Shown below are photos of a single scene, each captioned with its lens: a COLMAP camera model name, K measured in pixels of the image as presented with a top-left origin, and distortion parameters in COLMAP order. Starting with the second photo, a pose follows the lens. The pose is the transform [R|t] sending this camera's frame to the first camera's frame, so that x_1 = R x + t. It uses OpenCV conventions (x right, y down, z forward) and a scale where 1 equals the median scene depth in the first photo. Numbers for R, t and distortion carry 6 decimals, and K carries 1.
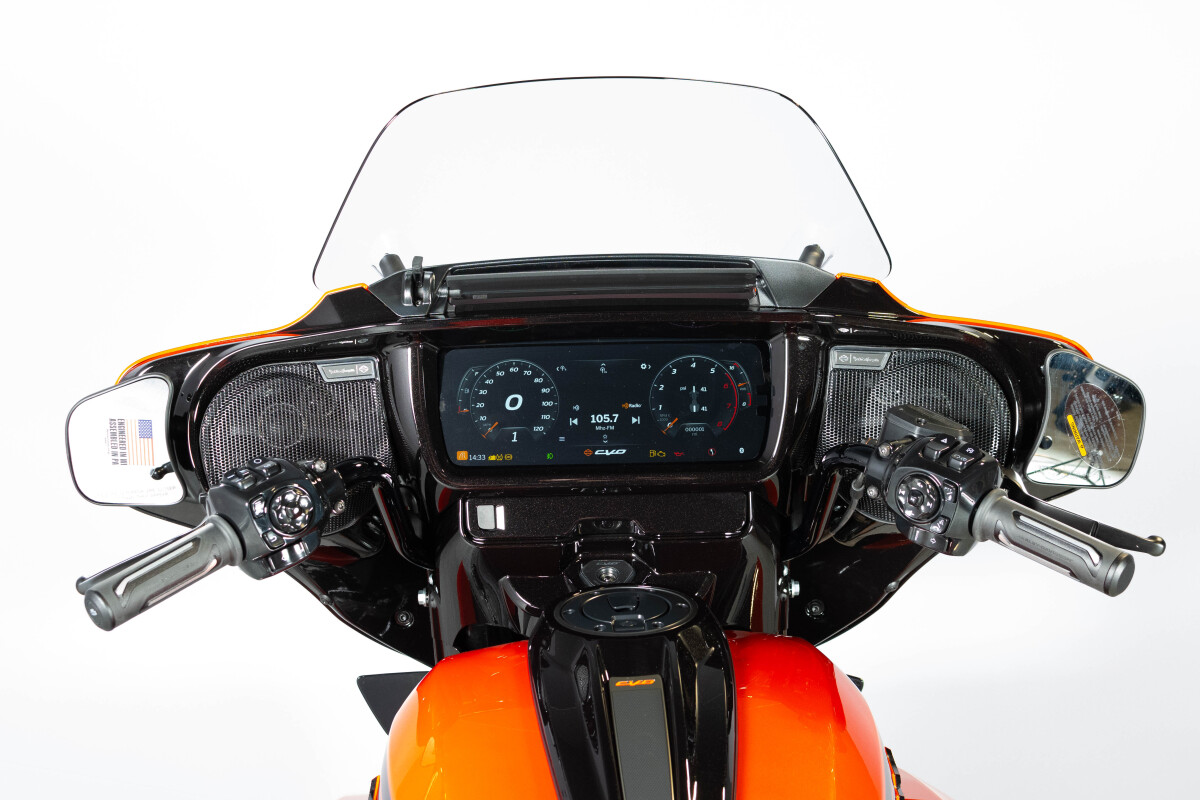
lens RADIAL K [[1801.7, 0, 600.0], [0, 1801.7, 400.0], [0, 0, 1]] dist [0.002540, -0.002451]
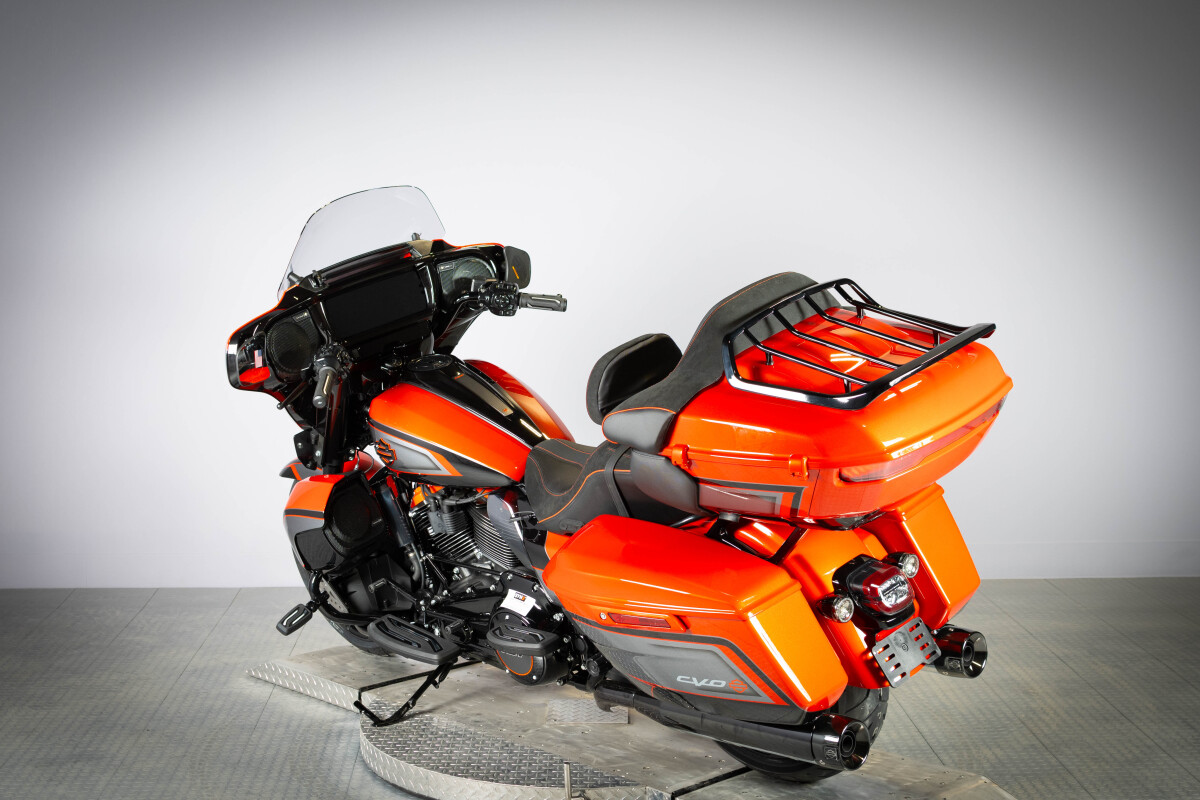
lens RADIAL K [[1831.0, 0, 600.0], [0, 1831.0, 400.0], [0, 0, 1]] dist [-0.002309, 0.014722]
pose [[0.732278, -0.290289, 0.616037, -1.578348], [0.249727, 0.956047, 0.153659, -0.211498], [-0.633566, 0.041320, 0.772585, -1.459123]]
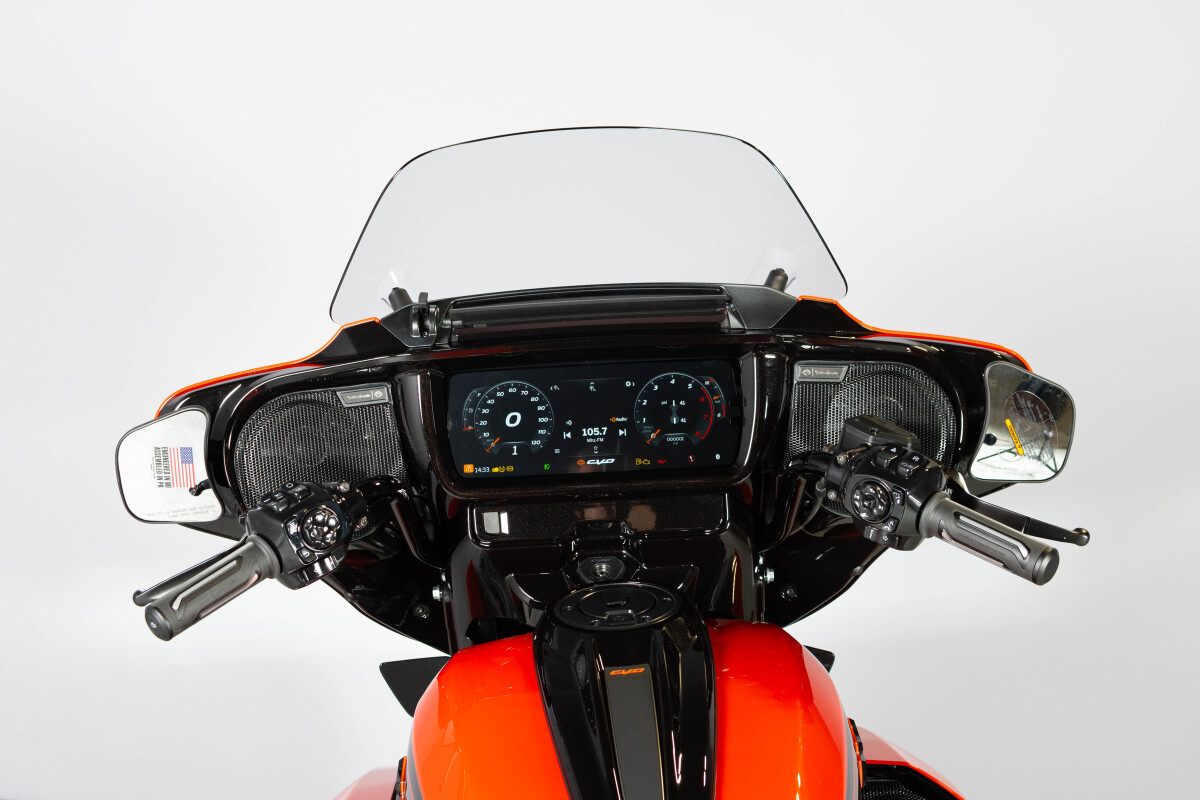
lens RADIAL K [[1831.0, 0, 600.0], [0, 1831.0, 400.0], [0, 0, 1]] dist [-0.002309, 0.014722]
pose [[0.999574, -0.029182, 0.000420, 0.006019], [0.029152, 0.999017, 0.033387, -0.047761], [-0.001394, -0.033360, 0.999442, -0.137730]]
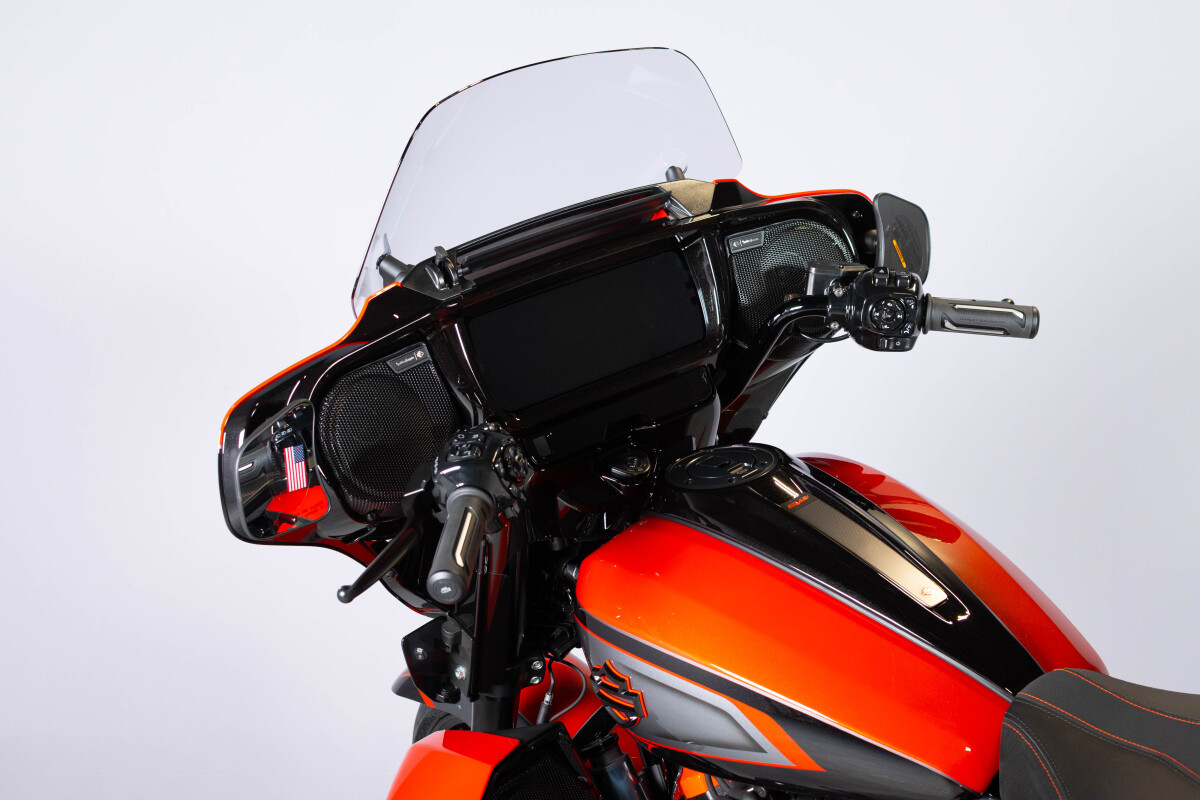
lens RADIAL K [[1831.0, 0, 600.0], [0, 1831.0, 400.0], [0, 0, 1]] dist [-0.002309, 0.014722]
pose [[0.788662, -0.284763, 0.544906, -0.683251], [0.277687, 0.955707, 0.097538, -0.071211], [-0.548545, 0.074388, 0.832805, -0.022262]]
